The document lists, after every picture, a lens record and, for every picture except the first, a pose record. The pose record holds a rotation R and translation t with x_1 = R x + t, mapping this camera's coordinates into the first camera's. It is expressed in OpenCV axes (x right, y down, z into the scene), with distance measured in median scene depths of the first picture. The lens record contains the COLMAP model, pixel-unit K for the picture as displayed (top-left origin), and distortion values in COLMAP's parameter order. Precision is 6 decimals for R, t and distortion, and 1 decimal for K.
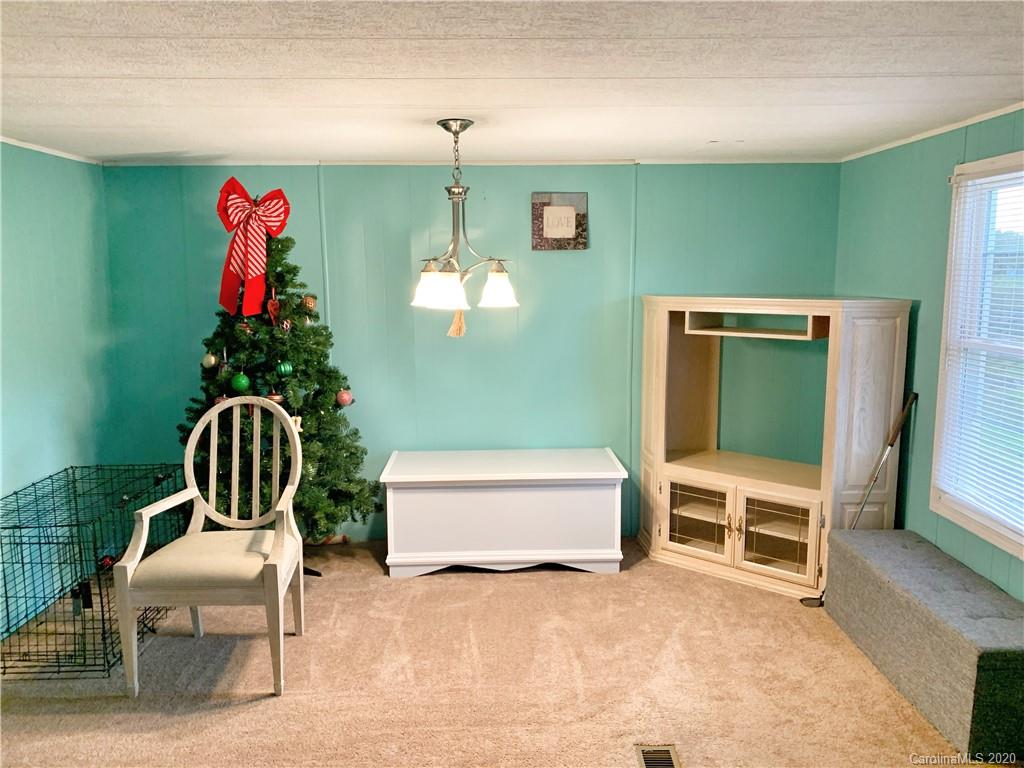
lens RADIAL K [[774.4, 0, 516.9], [0, 774.4, 382.0], [0, 0, 1]] dist [0.022292, -0.031212]
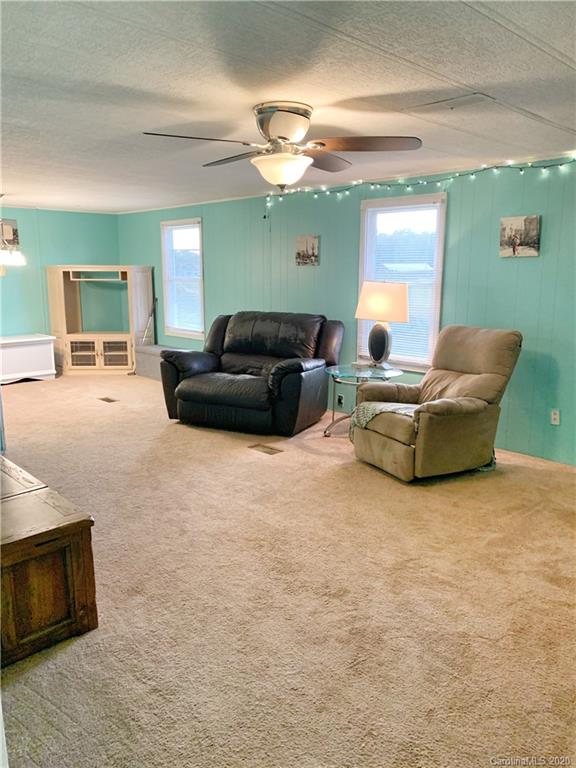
lens RADIAL K [[580.8, 0, 289.4], [0, 580.8, 382.0], [0, 0, 1]] dist [0.022292, -0.031212]
pose [[0.743087, -0.127729, 0.656892, -0.543052], [0.091166, 0.991786, 0.089718, 0.161258], [-0.662956, -0.006782, 0.748628, -0.891305]]
